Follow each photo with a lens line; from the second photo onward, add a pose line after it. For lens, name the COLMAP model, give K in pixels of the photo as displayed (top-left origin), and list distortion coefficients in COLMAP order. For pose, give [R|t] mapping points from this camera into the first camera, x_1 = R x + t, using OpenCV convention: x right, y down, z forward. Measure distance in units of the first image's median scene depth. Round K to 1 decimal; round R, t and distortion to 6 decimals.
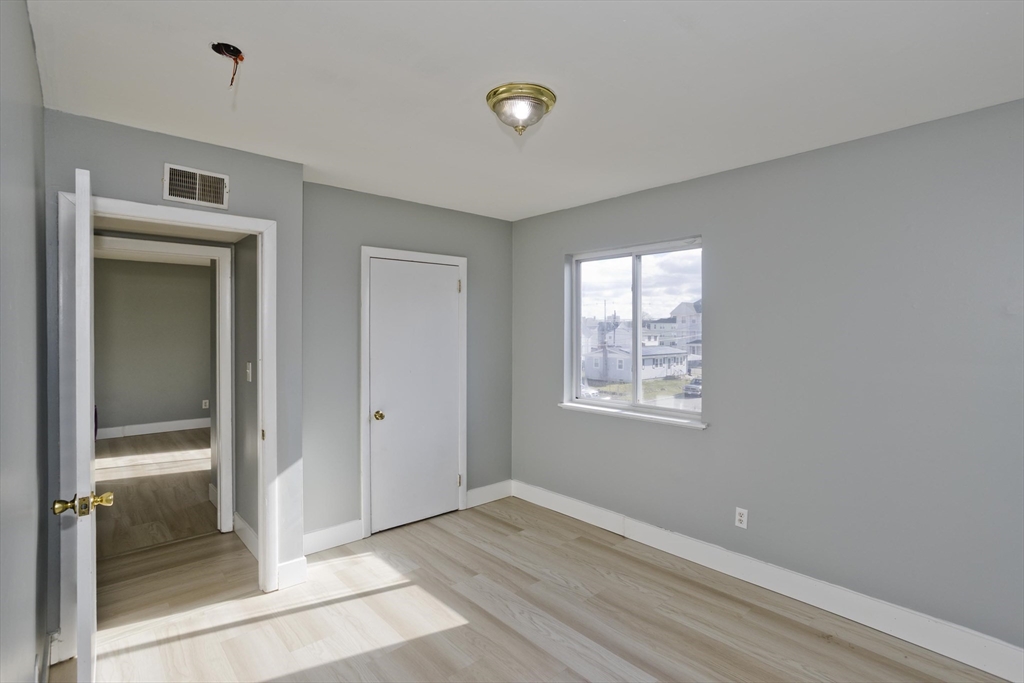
lens RADIAL K [[503.5, 0, 514.9], [0, 503.5, 336.5], [0, 0, 1]] dist [-0.060598, 0.034161]
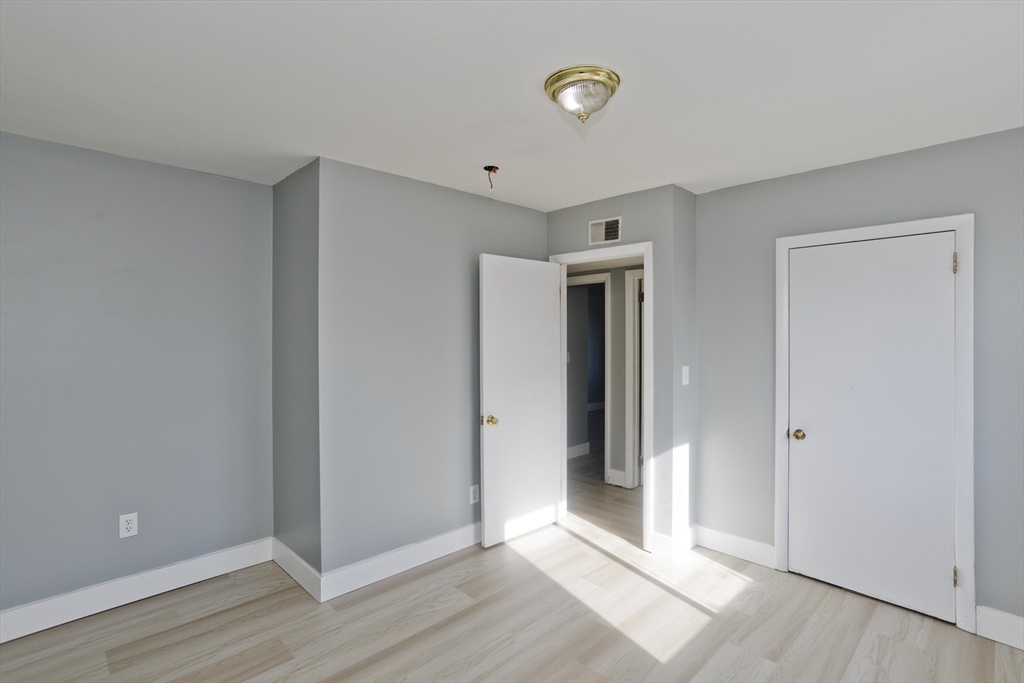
lens RADIAL K [[503.5, 0, 514.9], [0, 503.5, 336.5], [0, 0, 1]] dist [-0.060598, 0.034161]
pose [[0.011387, 0.001010, -0.999935, 0.621073], [-0.016140, 0.999869, 0.000827, 0.000114], [0.999805, 0.016130, 0.011402, 0.573687]]
